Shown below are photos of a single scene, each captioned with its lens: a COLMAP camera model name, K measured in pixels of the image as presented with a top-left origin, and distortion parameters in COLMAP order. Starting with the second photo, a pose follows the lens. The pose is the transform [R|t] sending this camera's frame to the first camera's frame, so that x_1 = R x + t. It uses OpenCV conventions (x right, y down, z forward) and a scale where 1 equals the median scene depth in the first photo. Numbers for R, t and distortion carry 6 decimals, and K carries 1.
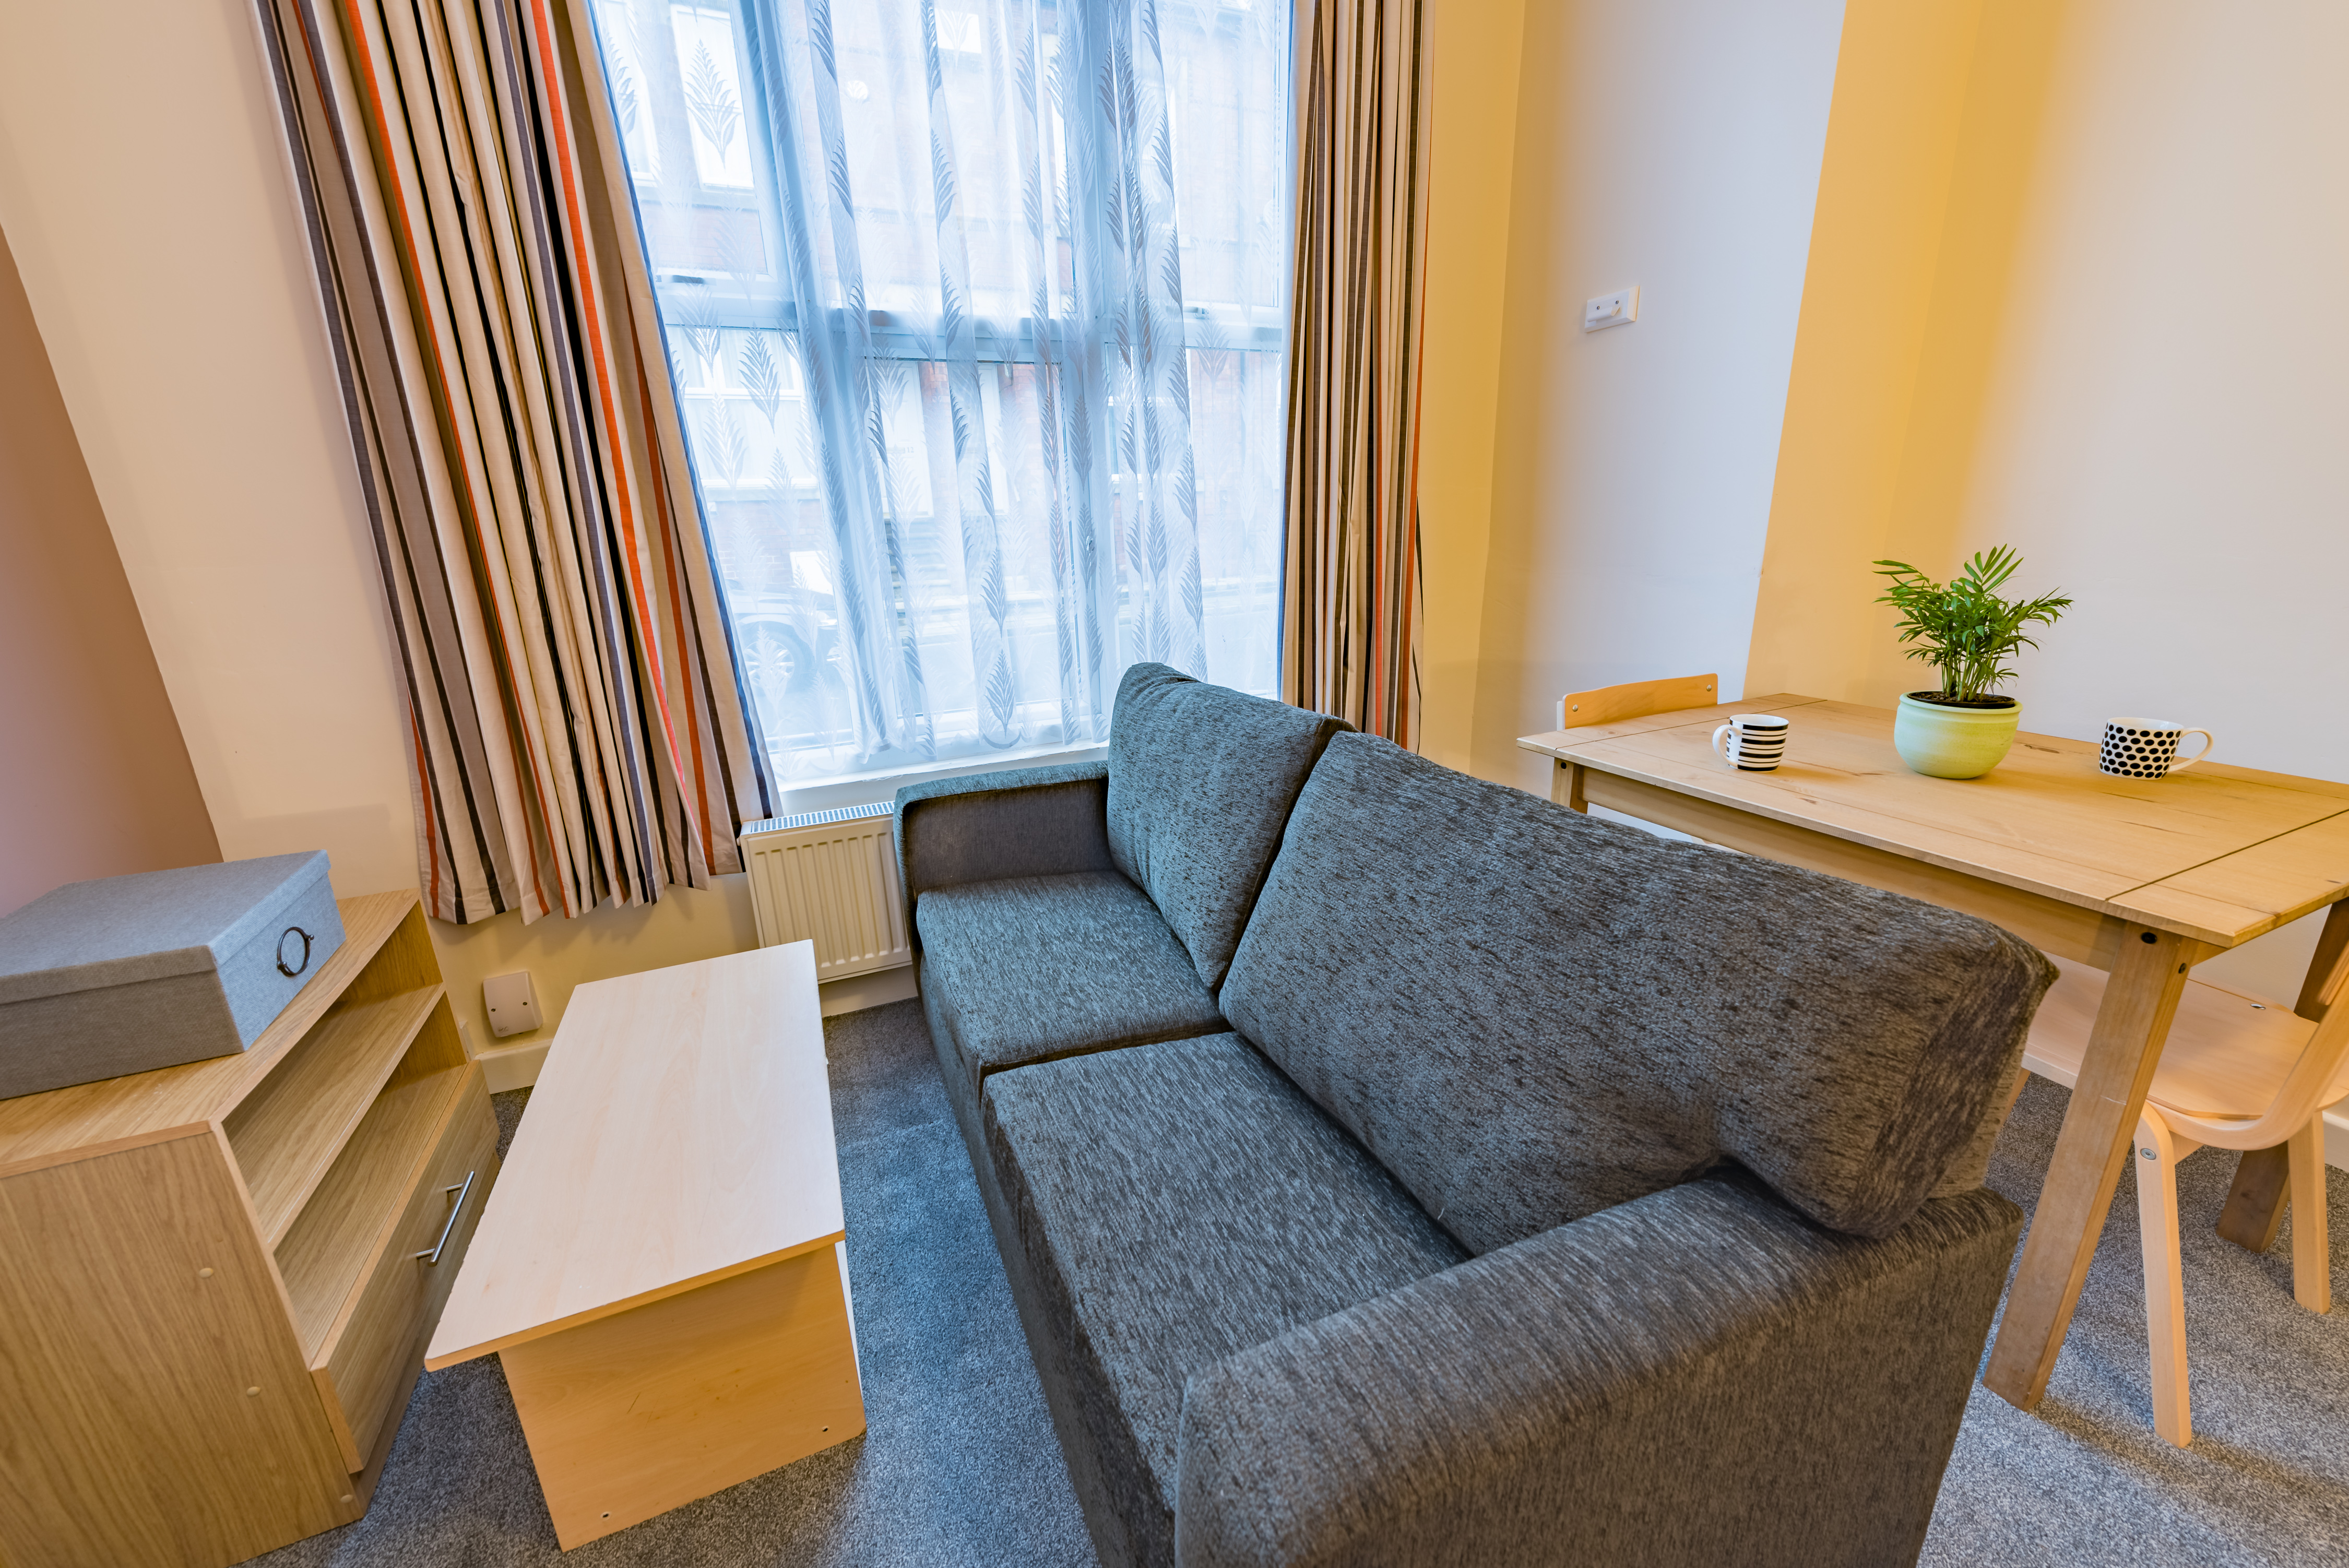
lens RADIAL K [[900.5, 0, 1172.7], [0, 900.5, 776.2], [0, 0, 1]] dist [-0.003316, -0.000511]
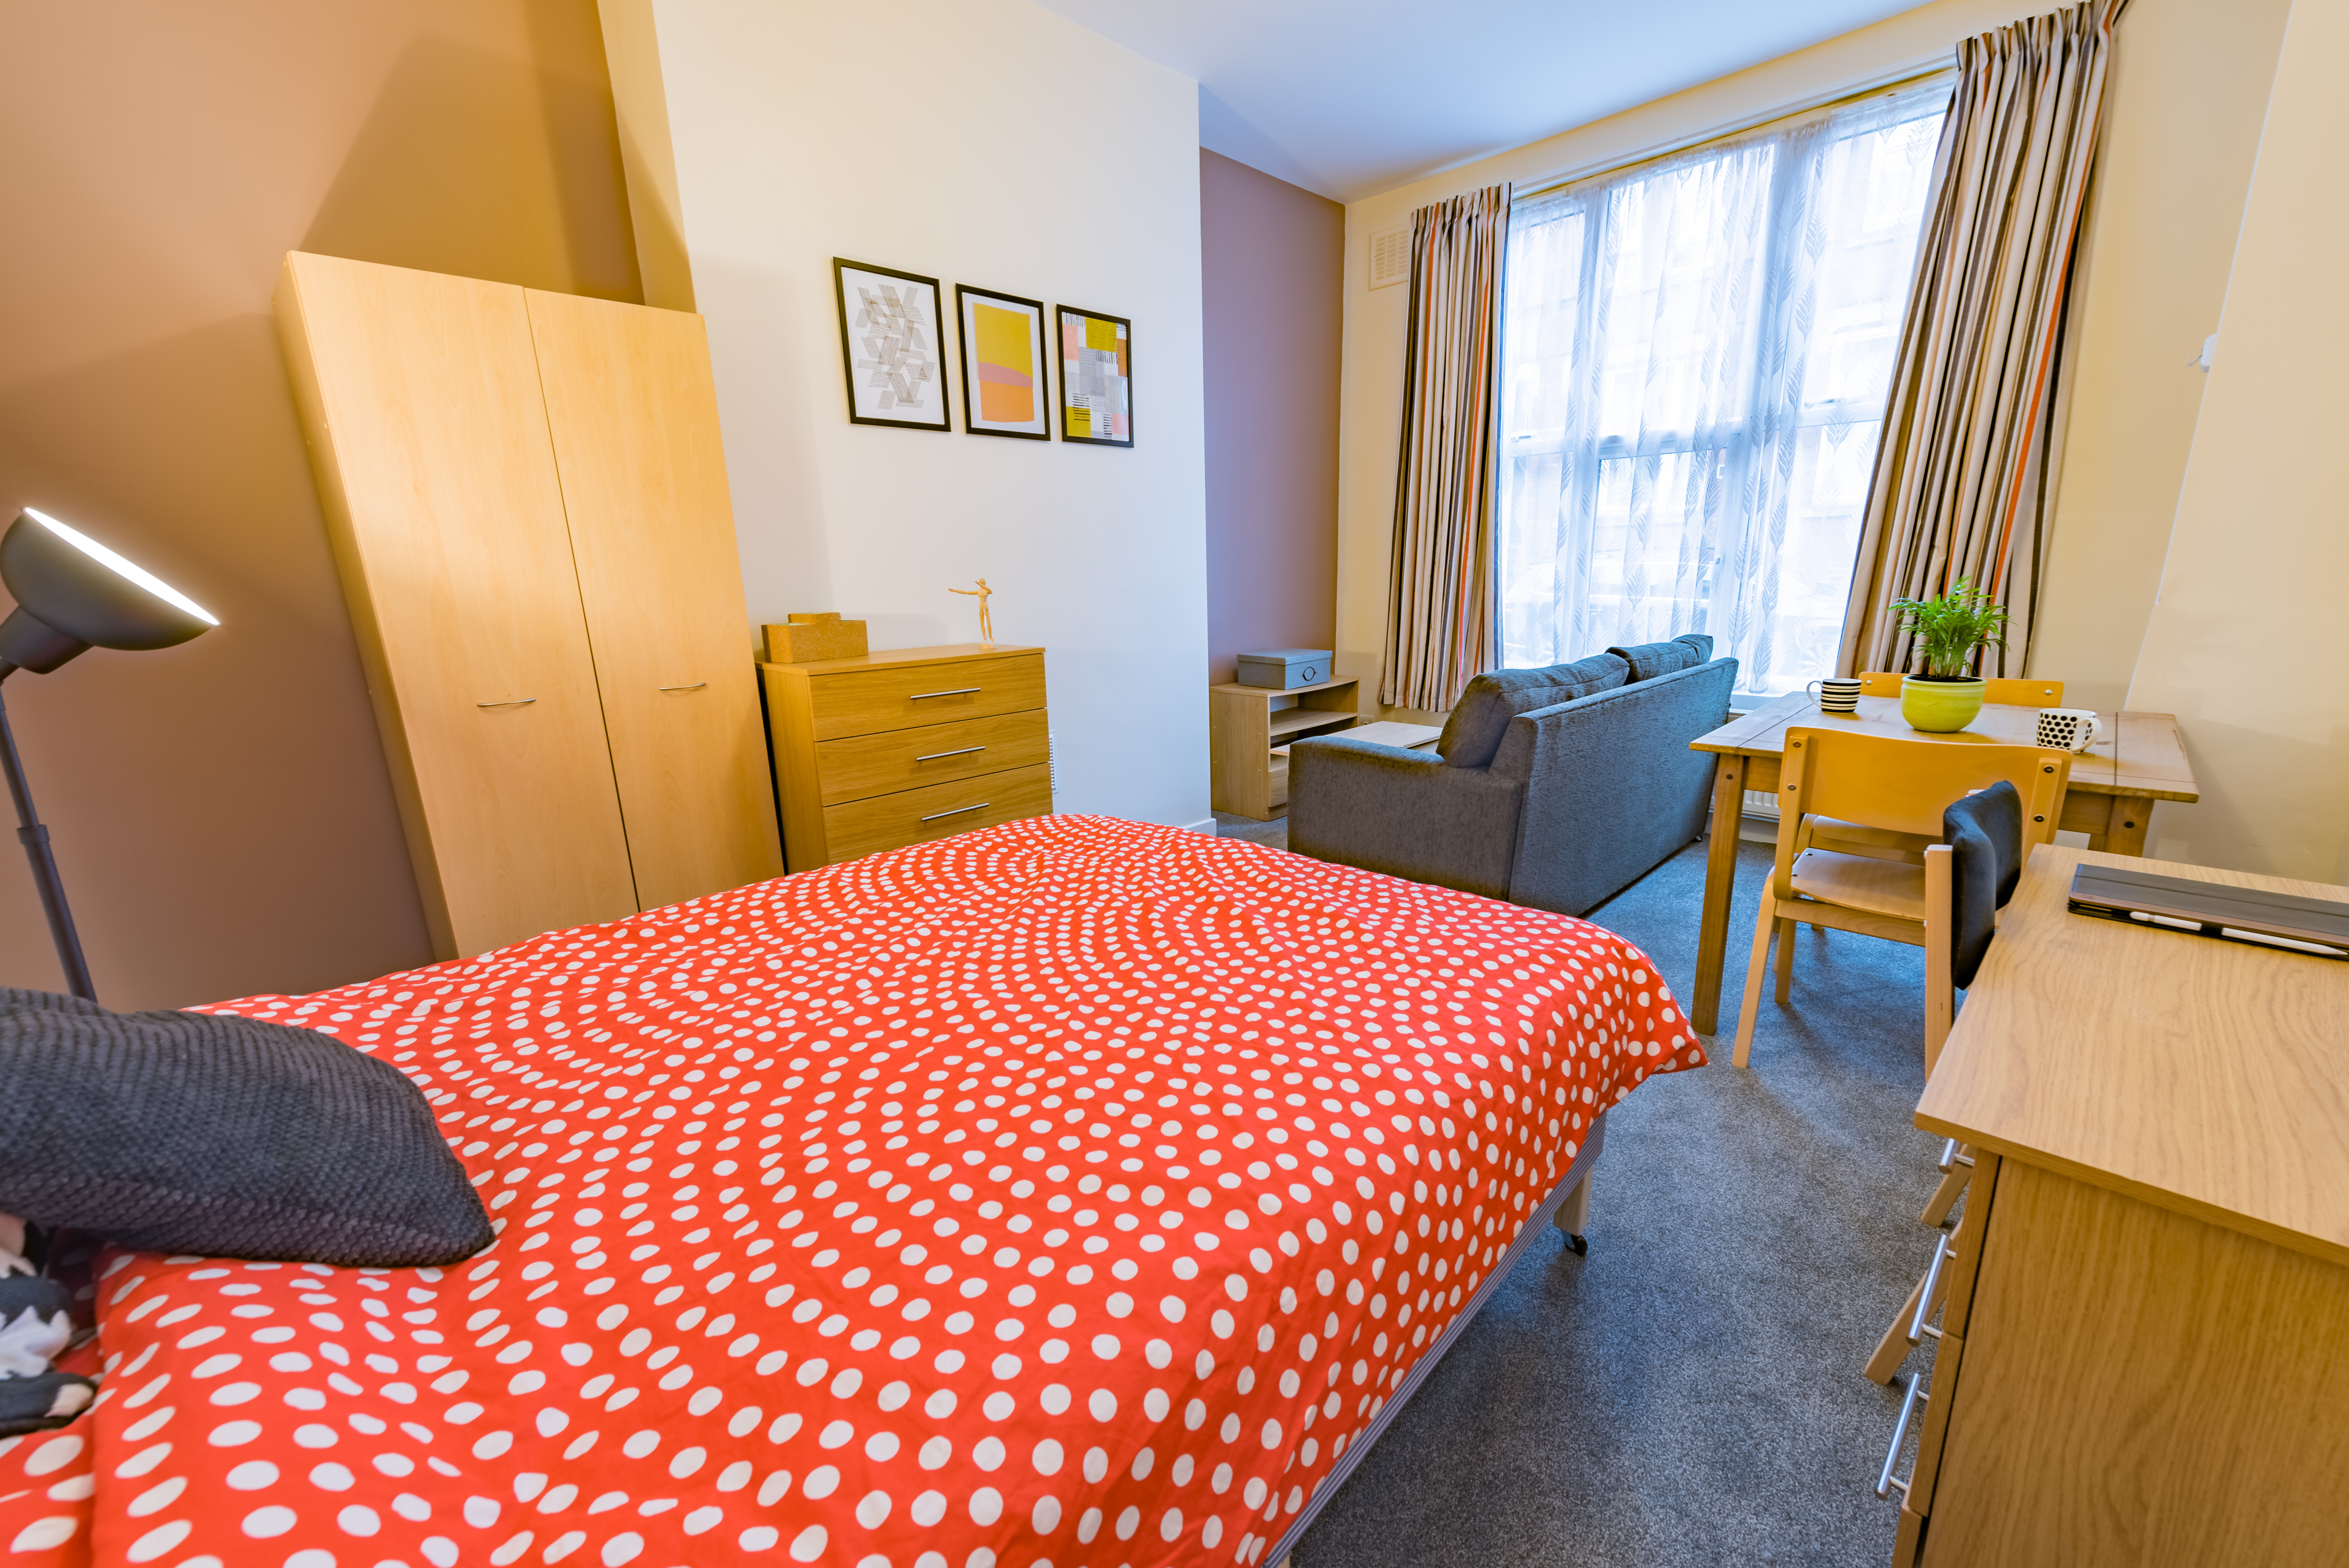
lens RADIAL K [[900.5, 0, 1166.9], [0, 900.5, 772.3], [0, 0, 1]] dist [-0.003316, -0.000511]
pose [[0.332593, 0.253260, -0.908428, 1.287311], [-0.257972, 0.950959, 0.170668, 0.100686], [0.907101, 0.177586, 0.381616, -0.497497]]
